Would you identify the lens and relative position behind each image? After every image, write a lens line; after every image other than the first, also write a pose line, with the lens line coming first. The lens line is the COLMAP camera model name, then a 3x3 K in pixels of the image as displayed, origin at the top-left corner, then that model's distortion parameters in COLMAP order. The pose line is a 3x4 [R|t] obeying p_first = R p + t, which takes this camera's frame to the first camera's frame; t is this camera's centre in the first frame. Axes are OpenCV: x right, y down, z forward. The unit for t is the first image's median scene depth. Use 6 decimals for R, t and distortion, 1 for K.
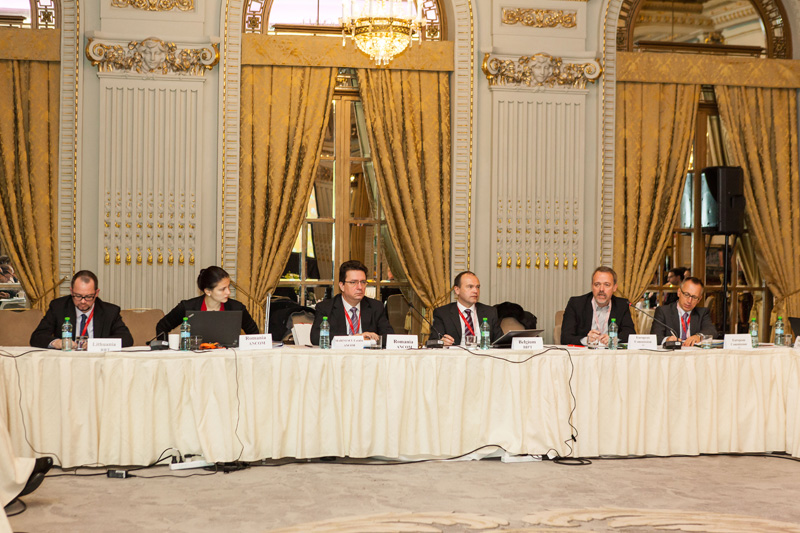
lens RADIAL K [[1433.1, 0, 400.0], [0, 1433.1, 266.5], [0, 0, 1]] dist [0.003354, 0.016933]
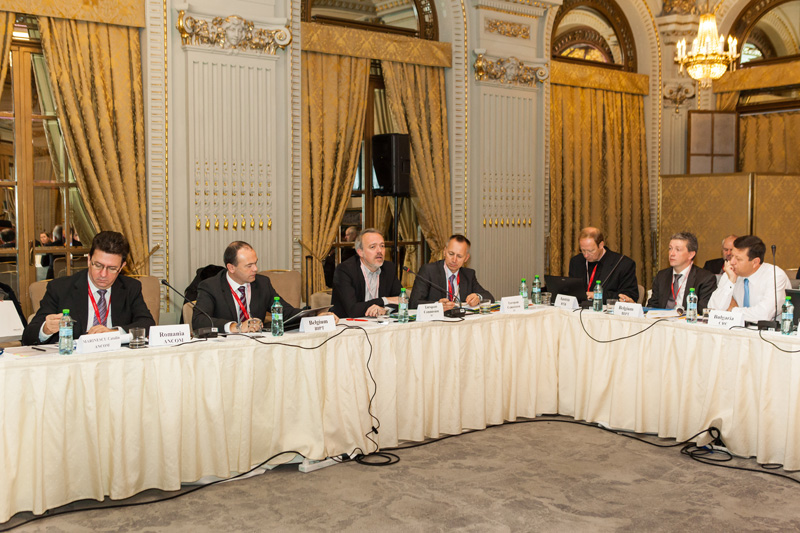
lens RADIAL K [[878.0, 0, 400.0], [0, 878.0, 254.8], [0, 0, 1]] dist [-0.006864, -0.003460]
pose [[0.904645, -0.036670, 0.424585, -0.063395], [0.019801, 0.998832, 0.044078, -0.006314], [-0.425706, -0.031468, 0.904314, 0.387563]]
